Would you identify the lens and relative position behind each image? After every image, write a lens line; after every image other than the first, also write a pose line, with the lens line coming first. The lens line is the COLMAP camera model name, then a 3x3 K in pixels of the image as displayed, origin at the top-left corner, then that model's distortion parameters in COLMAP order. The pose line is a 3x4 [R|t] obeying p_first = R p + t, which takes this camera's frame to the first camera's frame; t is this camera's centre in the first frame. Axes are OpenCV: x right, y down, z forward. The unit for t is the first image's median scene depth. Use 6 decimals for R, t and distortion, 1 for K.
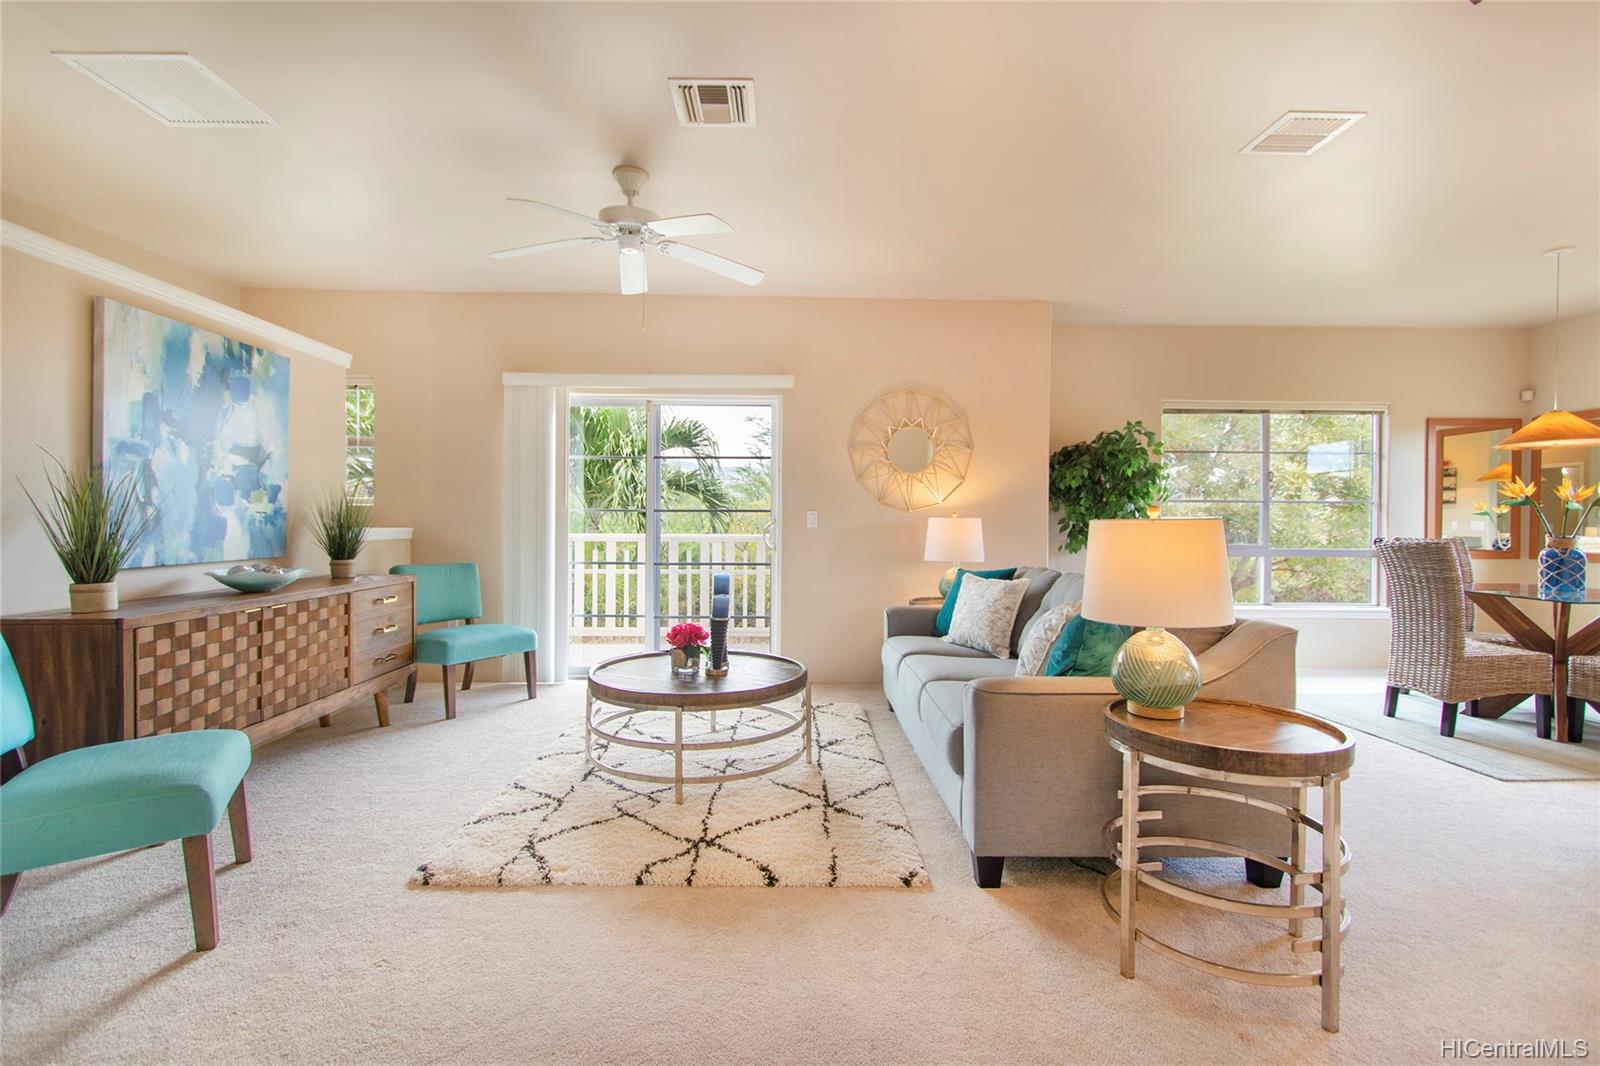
lens RADIAL K [[724.0, 0, 801.7], [0, 724.0, 528.4], [0, 0, 1]] dist [0.009226, -0.000887]
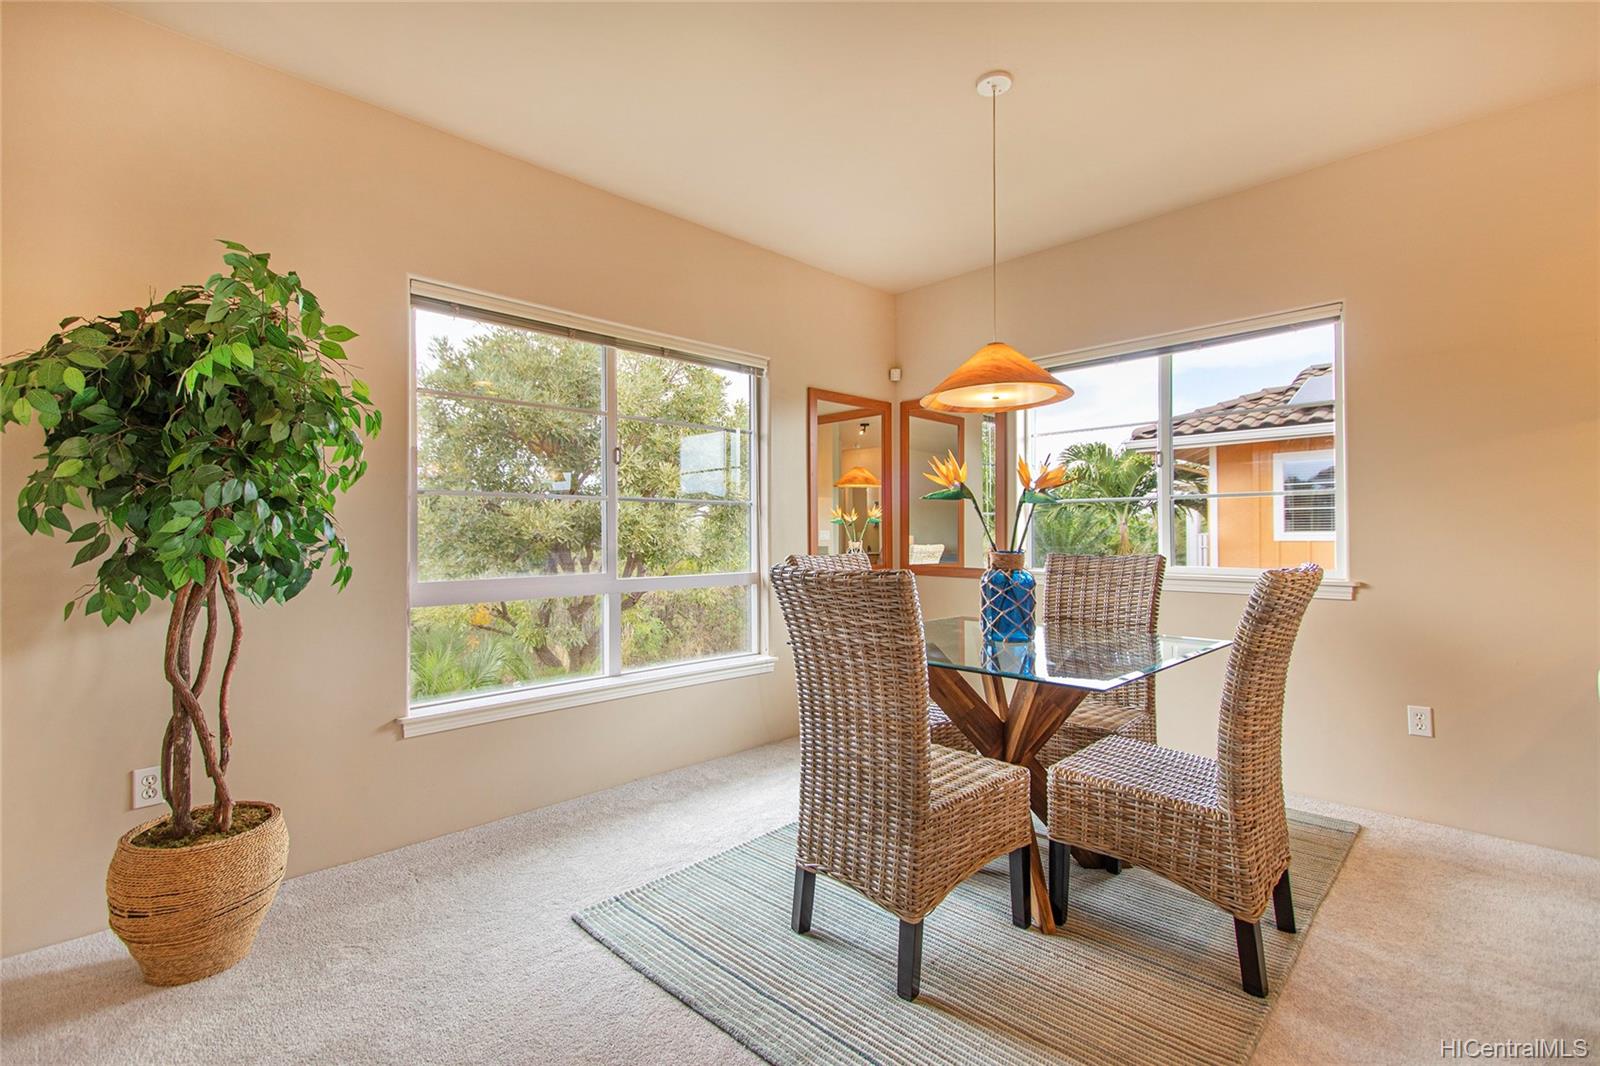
lens RADIAL K [[724.0, 0, 801.7], [0, 724.0, 528.4], [0, 0, 1]] dist [0.009226, -0.000887]
pose [[0.724219, -0.001521, 0.689569, 0.476449], [0.014298, 0.999816, -0.012810, -0.002686], [-0.689422, 0.019137, 0.724107, 0.647846]]
